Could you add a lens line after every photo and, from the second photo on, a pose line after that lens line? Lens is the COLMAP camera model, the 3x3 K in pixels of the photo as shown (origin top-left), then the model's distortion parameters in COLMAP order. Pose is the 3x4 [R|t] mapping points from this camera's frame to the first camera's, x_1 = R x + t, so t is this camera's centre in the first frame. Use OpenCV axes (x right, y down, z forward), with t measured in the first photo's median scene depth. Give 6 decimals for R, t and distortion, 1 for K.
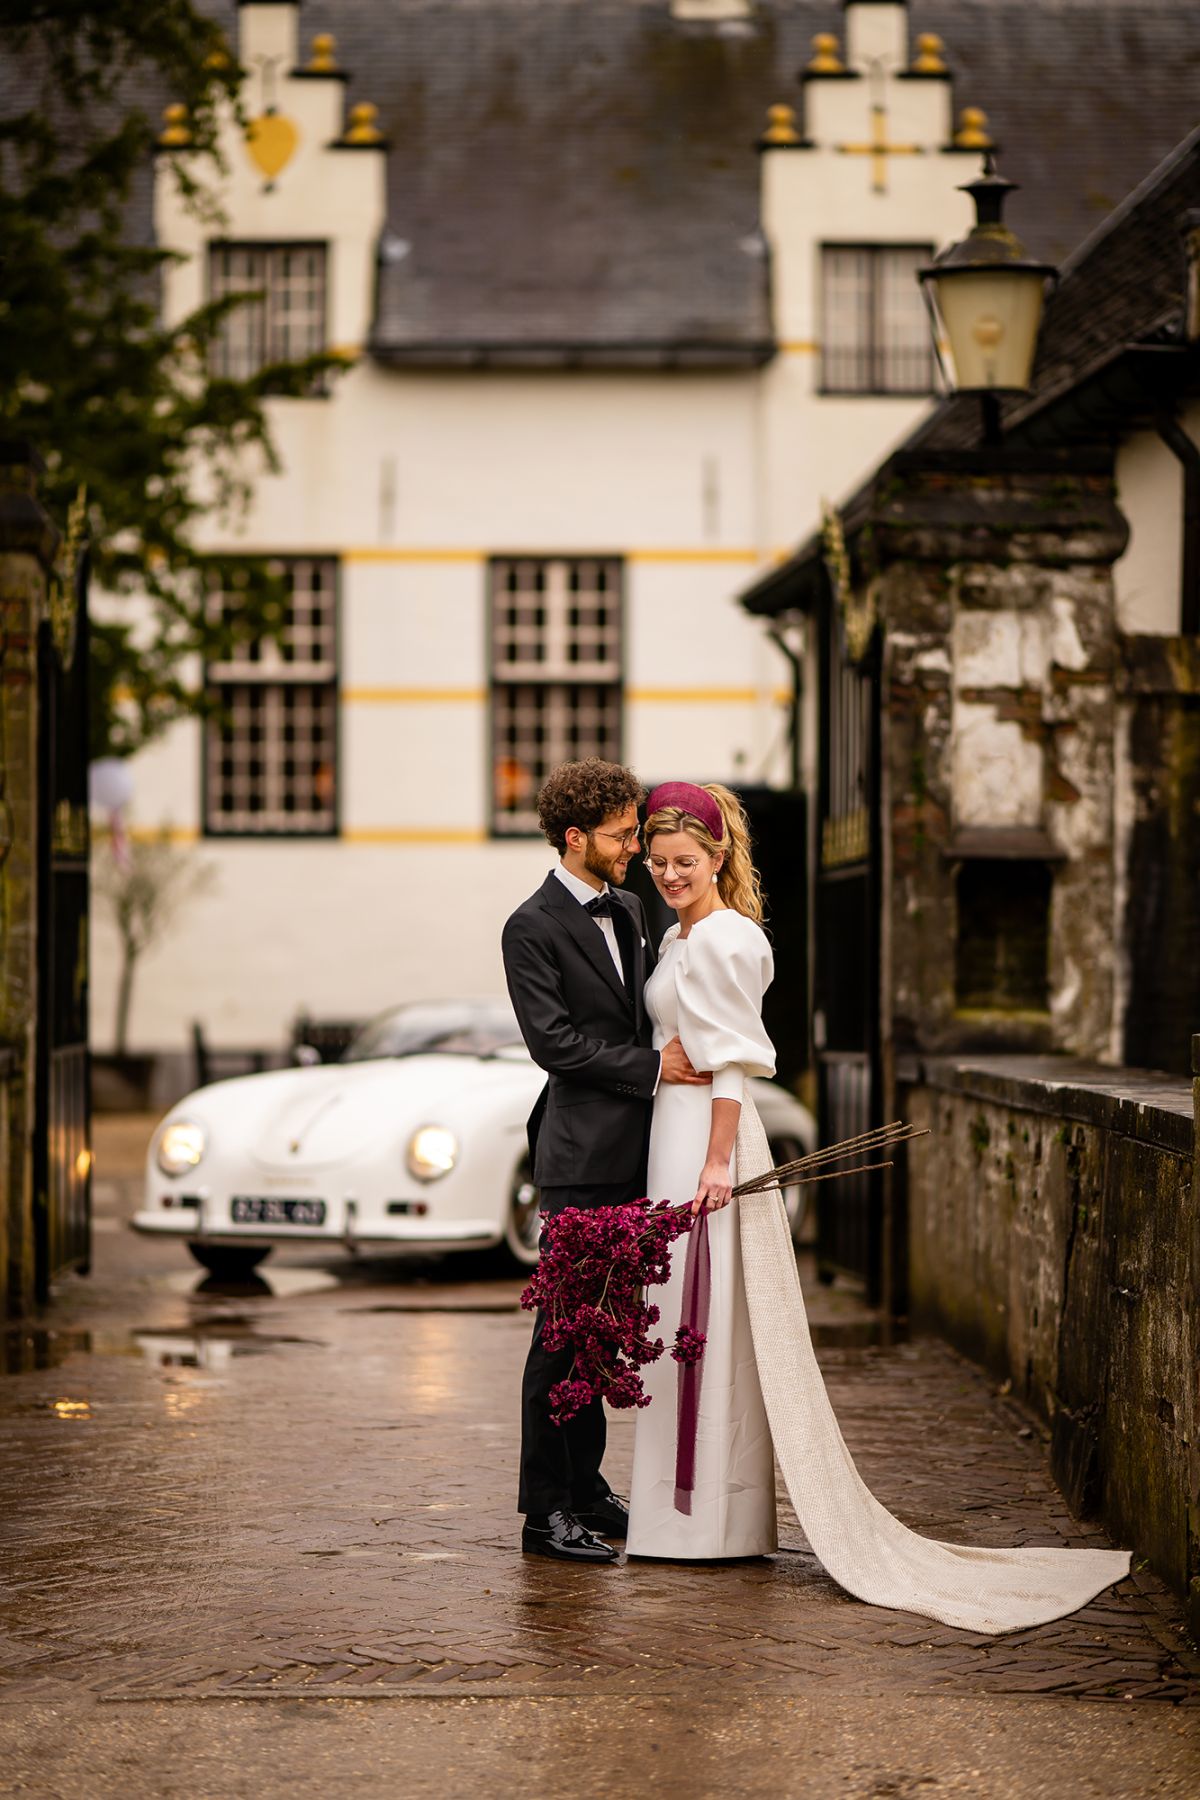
lens RADIAL K [[4815.1, 0, 562.2], [0, 4815.1, 902.1], [0, 0, 1]] dist [-0.051507, 0.221403]
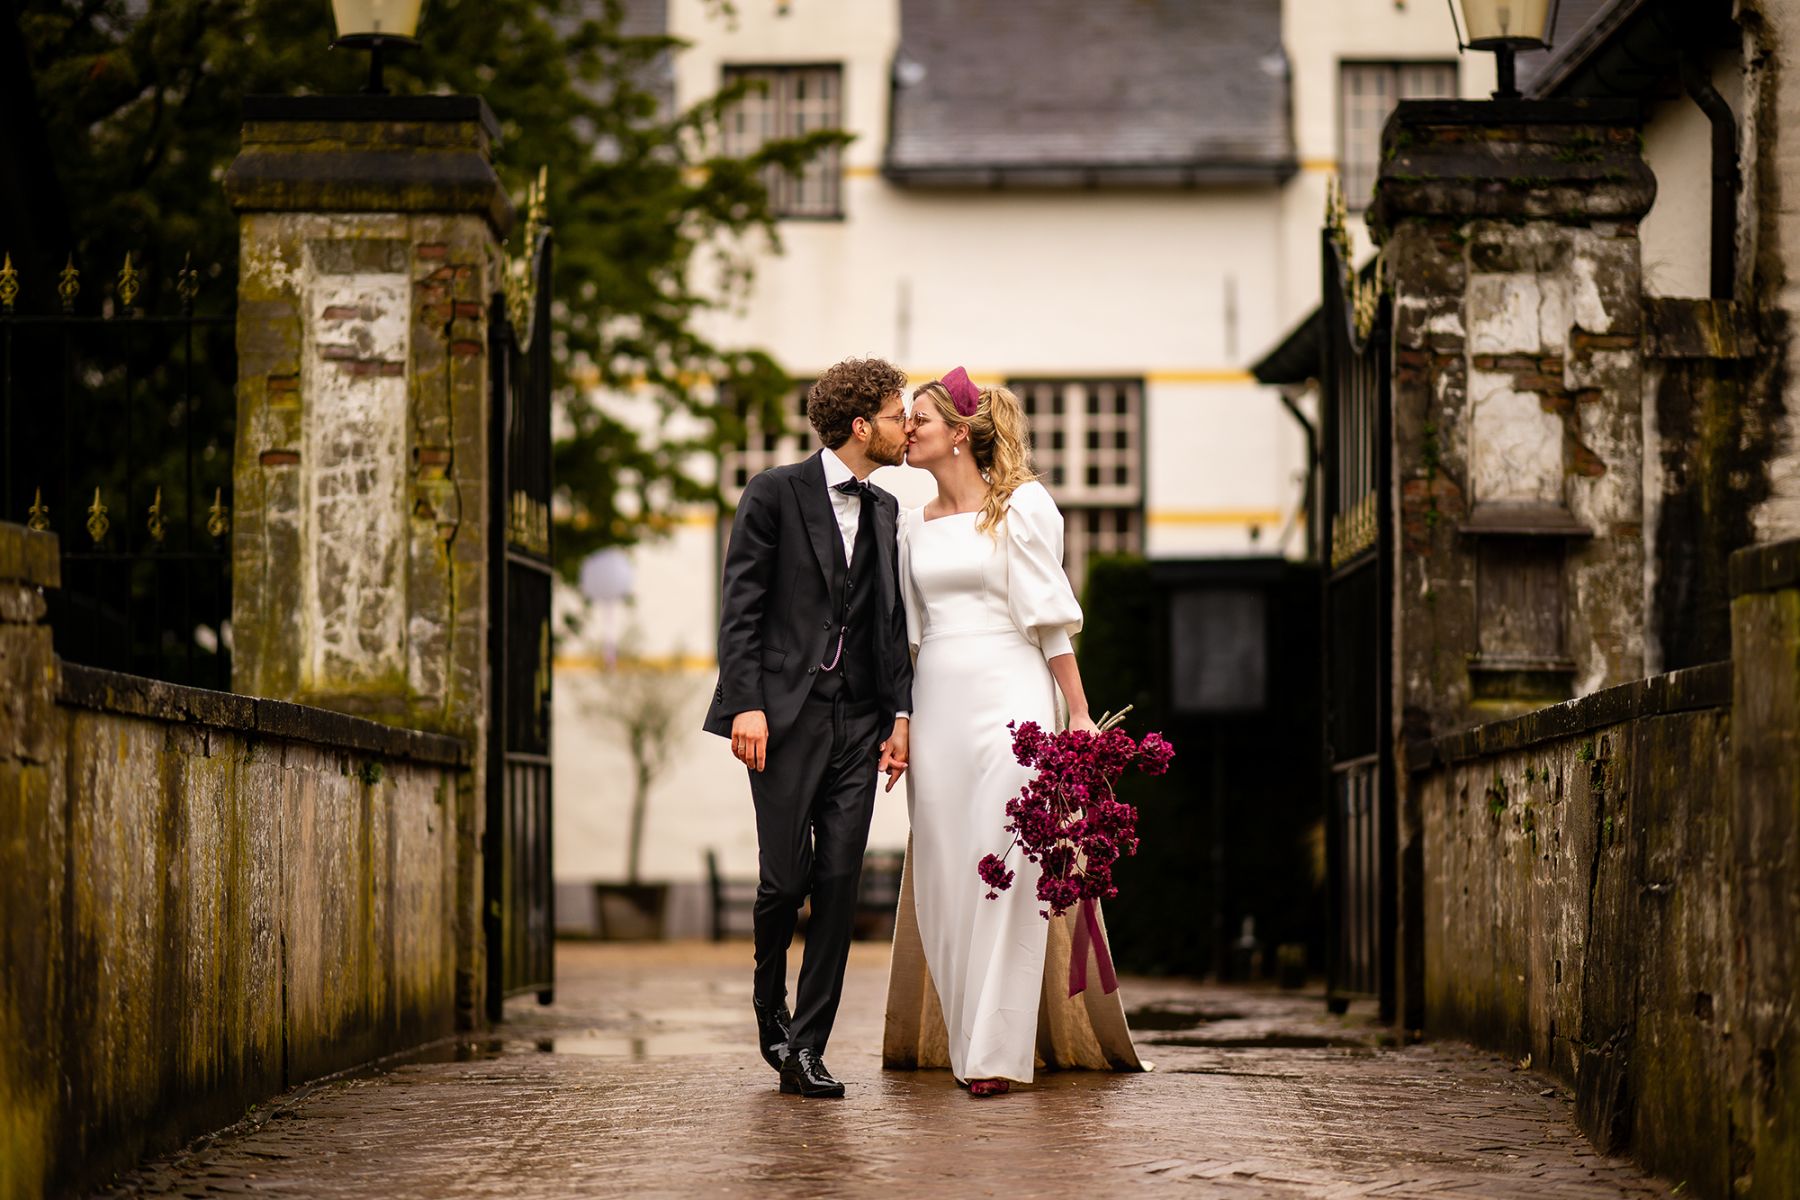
lens RADIAL K [[4815.1, 0, 900.0], [0, 4815.1, 600.0], [0, 0, 1]] dist [-0.051507, 0.221403]
pose [[0.999205, -0.005323, -0.039507, 0.008054], [0.003955, 0.999393, -0.034606, 0.034904], [0.039668, 0.034422, 0.998620, 0.066358]]
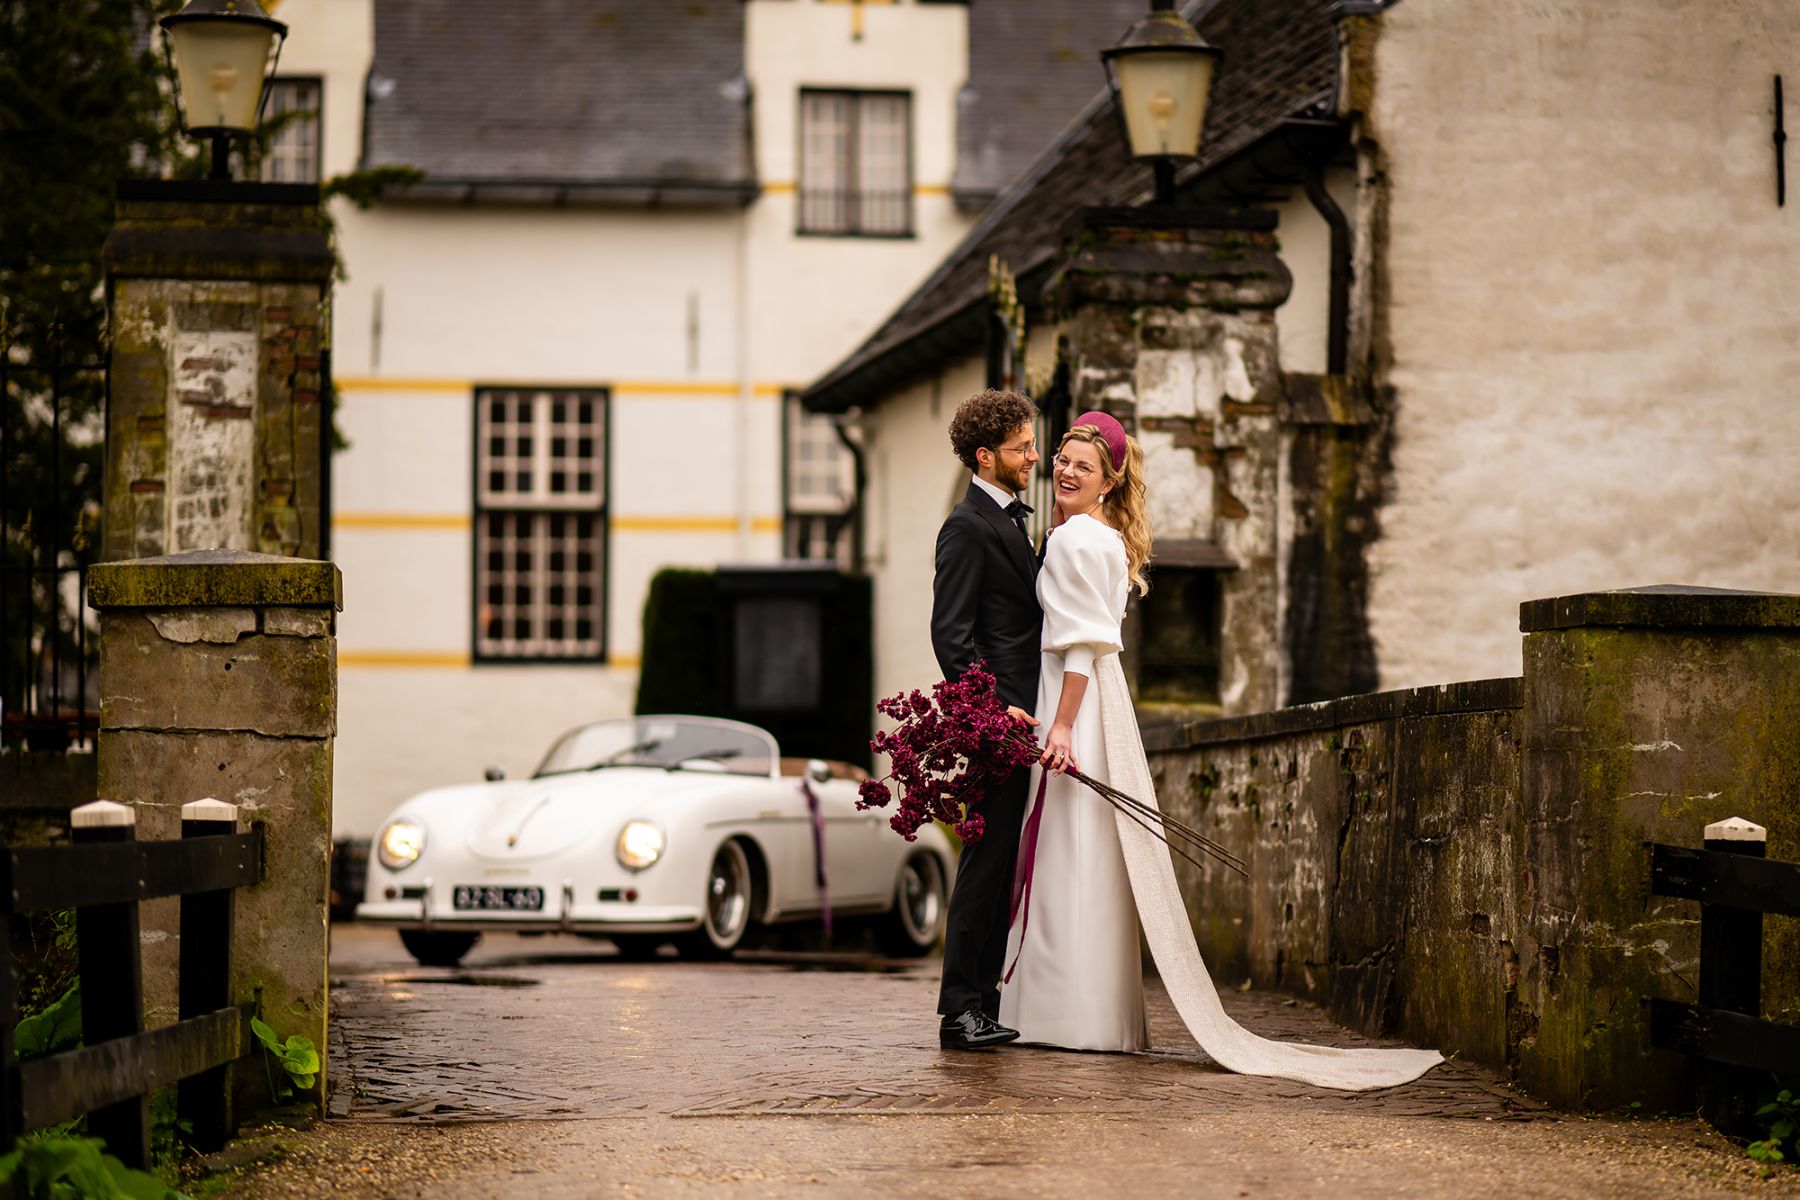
lens RADIAL K [[4815.1, 0, 900.0], [0, 4815.1, 600.0], [0, 0, 1]] dist [-0.051507, 0.221403]
pose [[0.996001, 0.008189, 0.088966, -0.074319], [-0.005150, 0.999397, -0.034334, 0.037579], [-0.089194, 0.033739, 0.995443, -0.118825]]
